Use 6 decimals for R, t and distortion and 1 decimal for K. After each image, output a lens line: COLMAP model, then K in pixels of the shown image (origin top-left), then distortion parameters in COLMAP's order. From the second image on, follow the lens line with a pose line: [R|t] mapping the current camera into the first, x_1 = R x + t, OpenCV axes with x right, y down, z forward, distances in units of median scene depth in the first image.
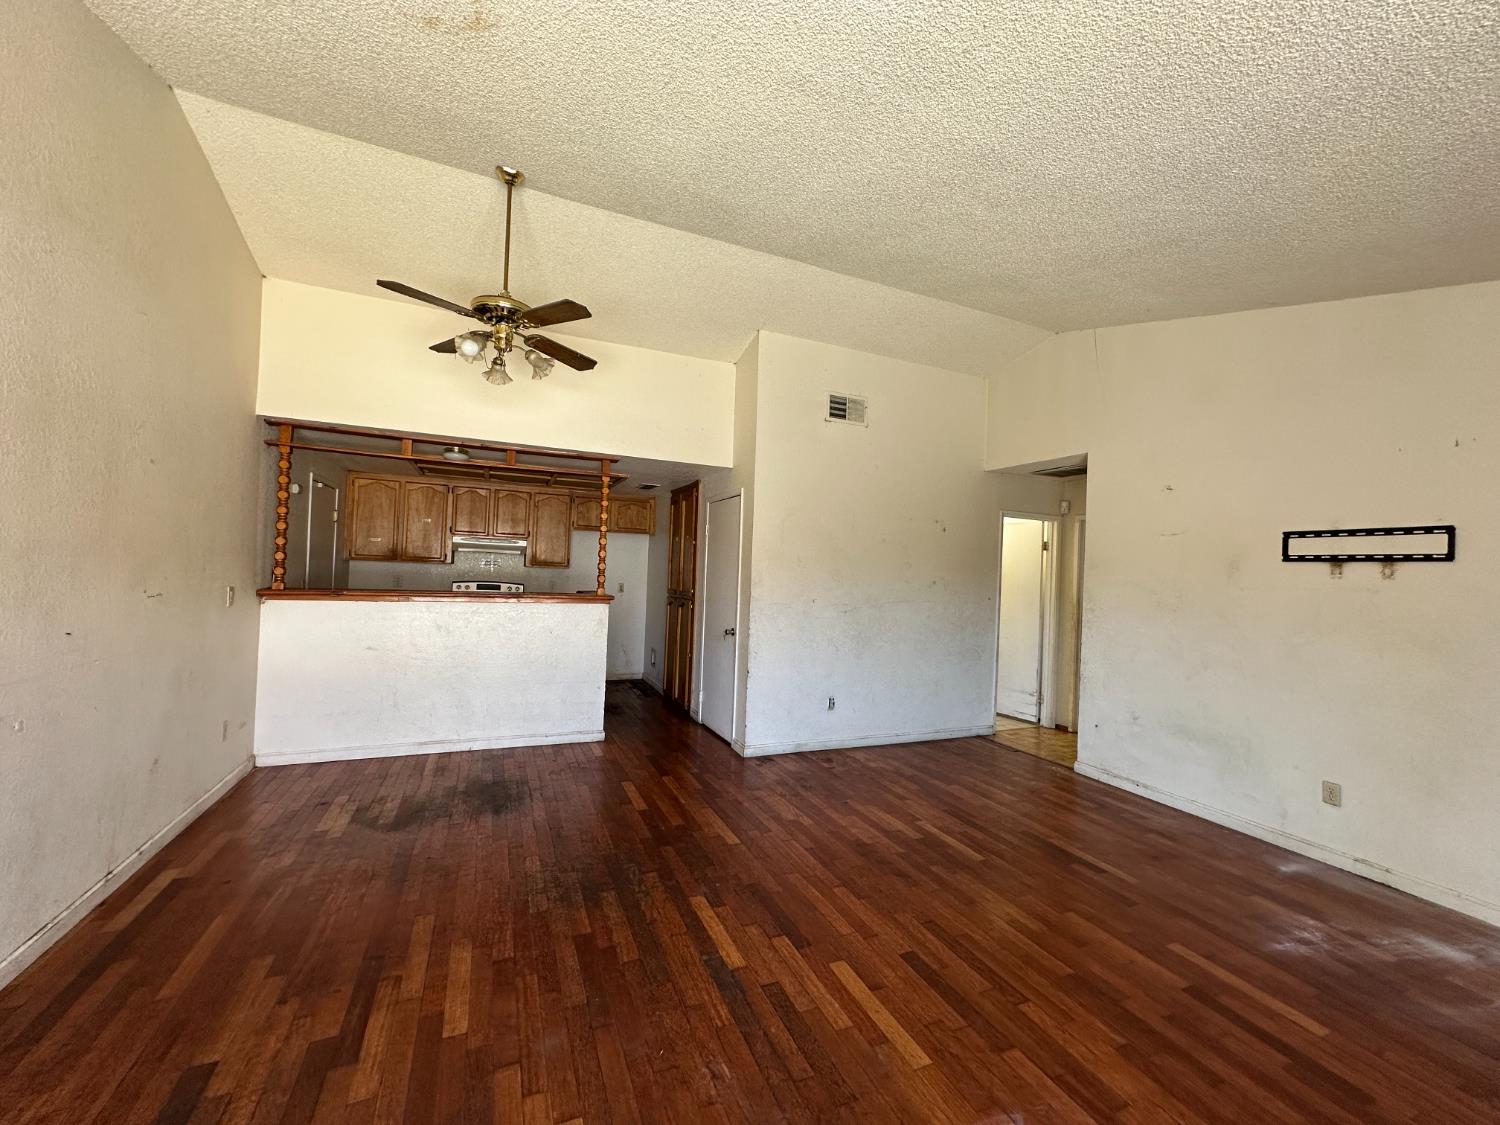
lens RADIAL K [[598.0, 0, 750.0], [0, 598.0, 562.5], [0, 0, 1]] dist [-0.000300, 0.000208]
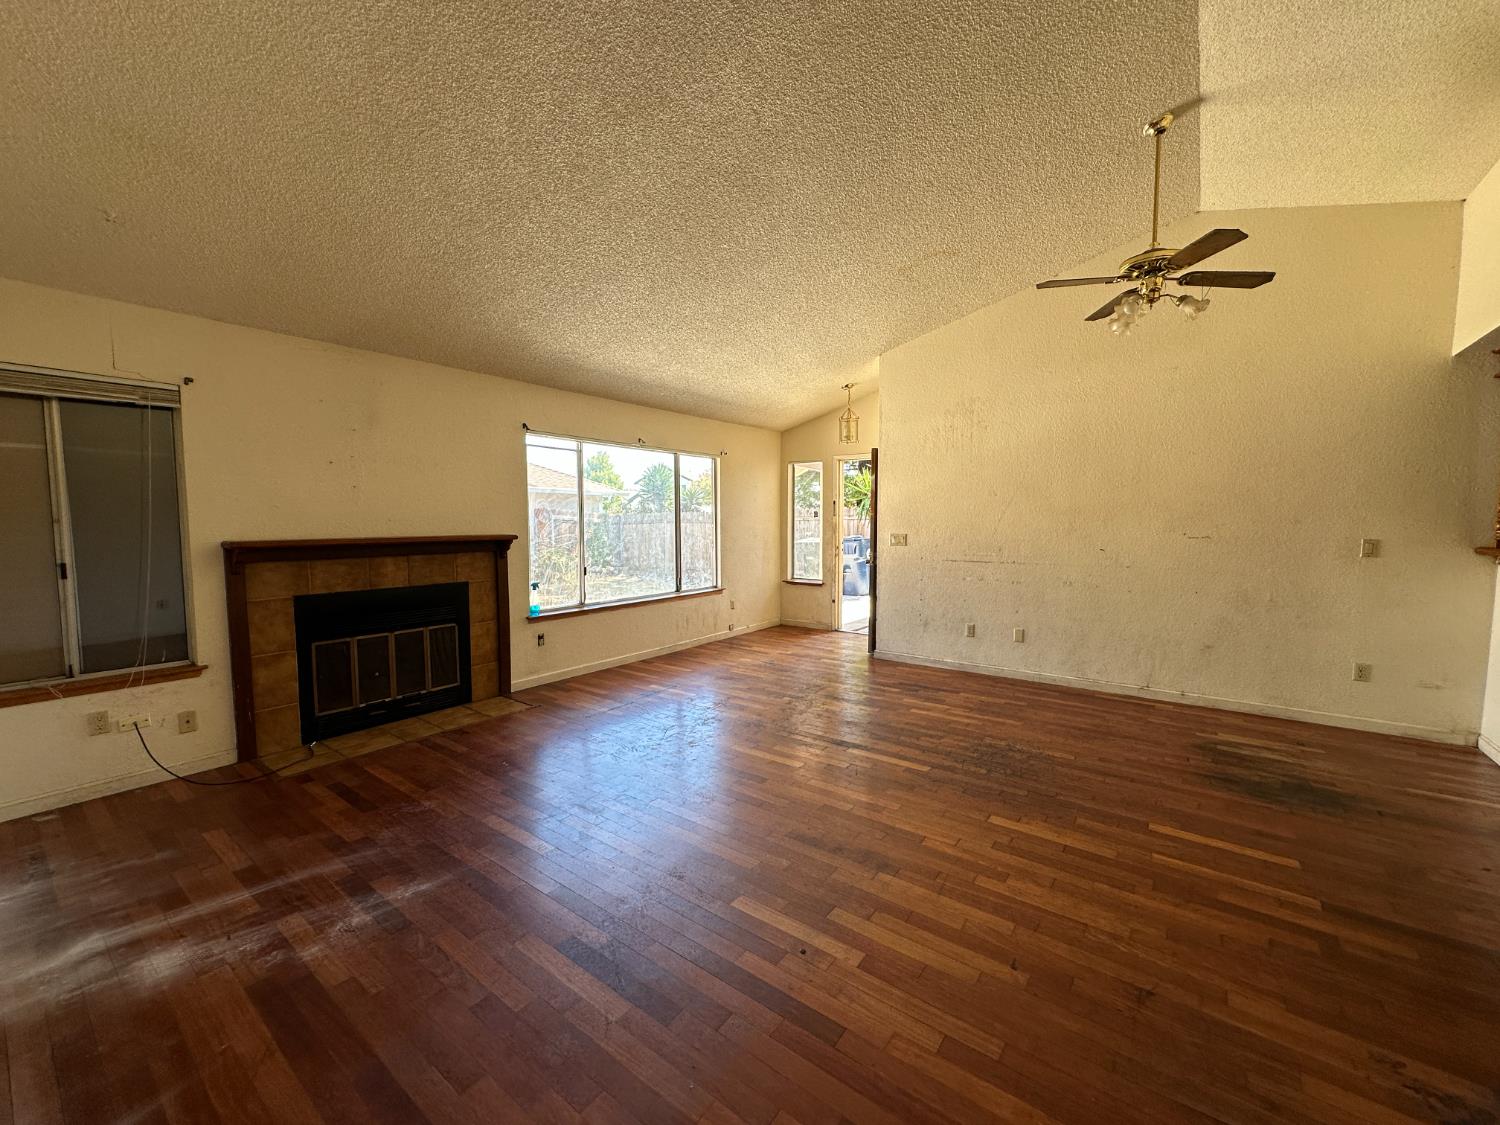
lens RADIAL K [[598.0, 0, 750.0], [0, 598.0, 562.5], [0, 0, 1]] dist [-0.000300, 0.000208]
pose [[-0.871635, -0.002027, -0.490151, 0.578077], [-0.025835, 0.998791, 0.041811, 0.062132], [0.489474, 0.049107, -0.870634, 1.292372]]
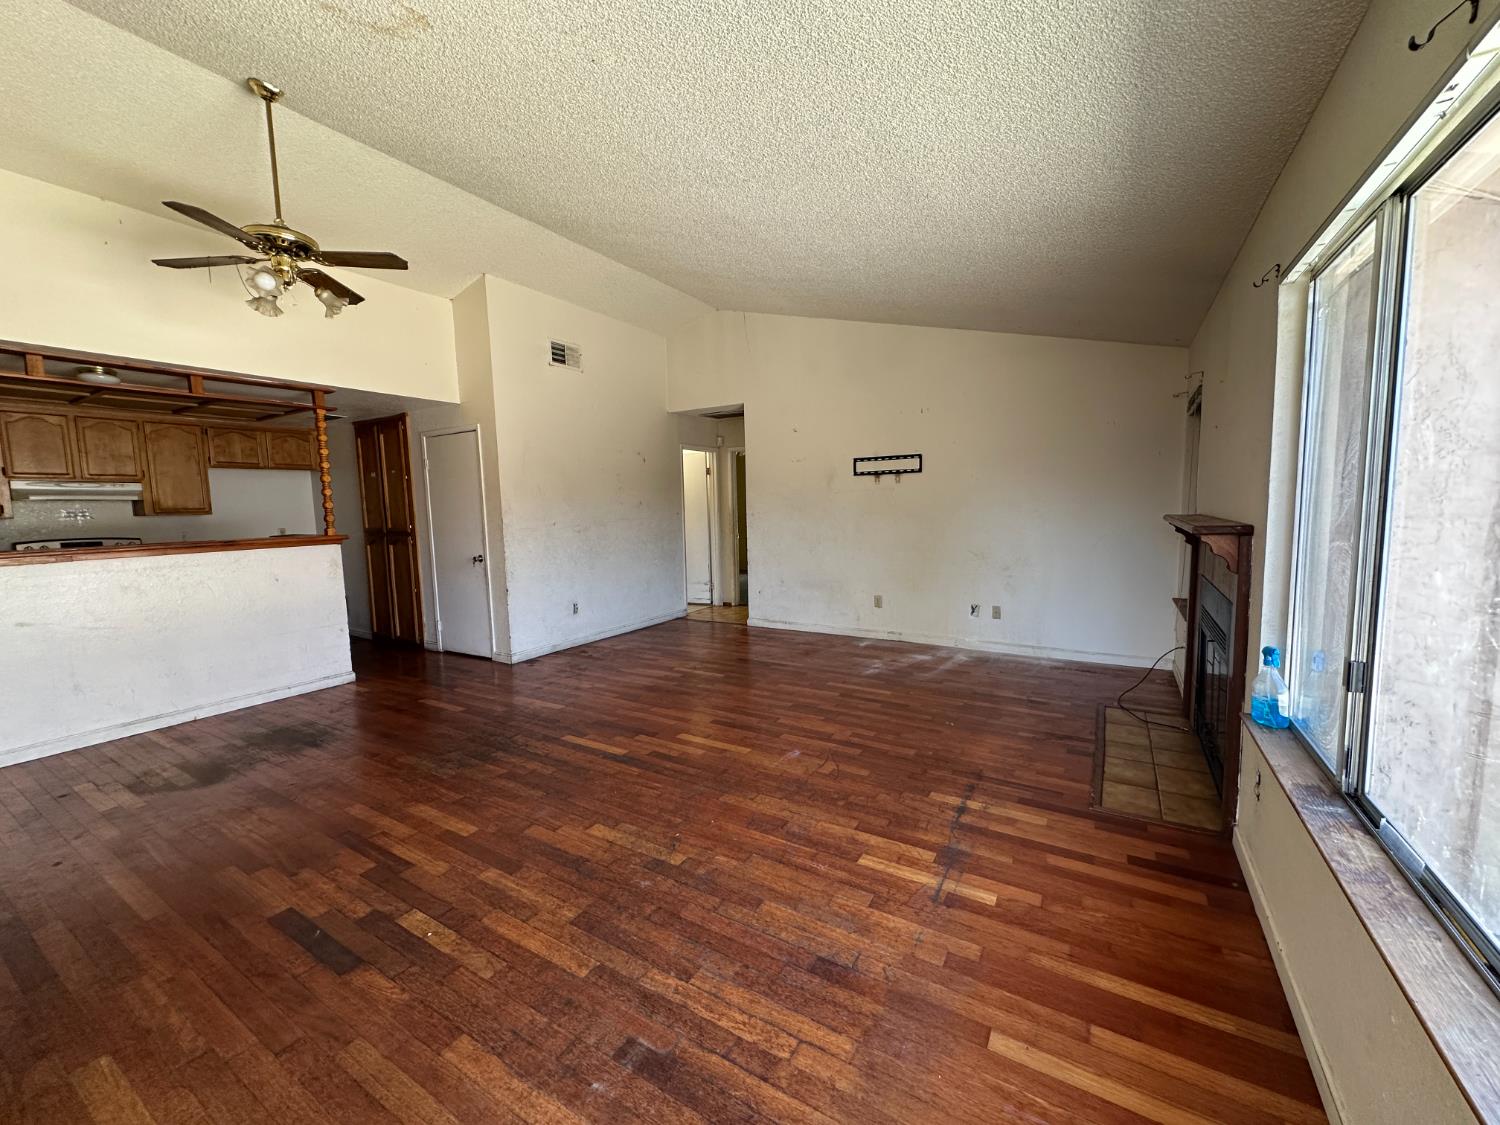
lens RADIAL K [[598.0, 0, 750.0], [0, 598.0, 562.5], [0, 0, 1]] dist [-0.000300, 0.000208]
pose [[0.813825, -0.114800, 0.569658, -0.328882], [0.047833, 0.990199, 0.131214, 0.004944], [-0.579138, -0.079537, 0.811340, -0.221224]]
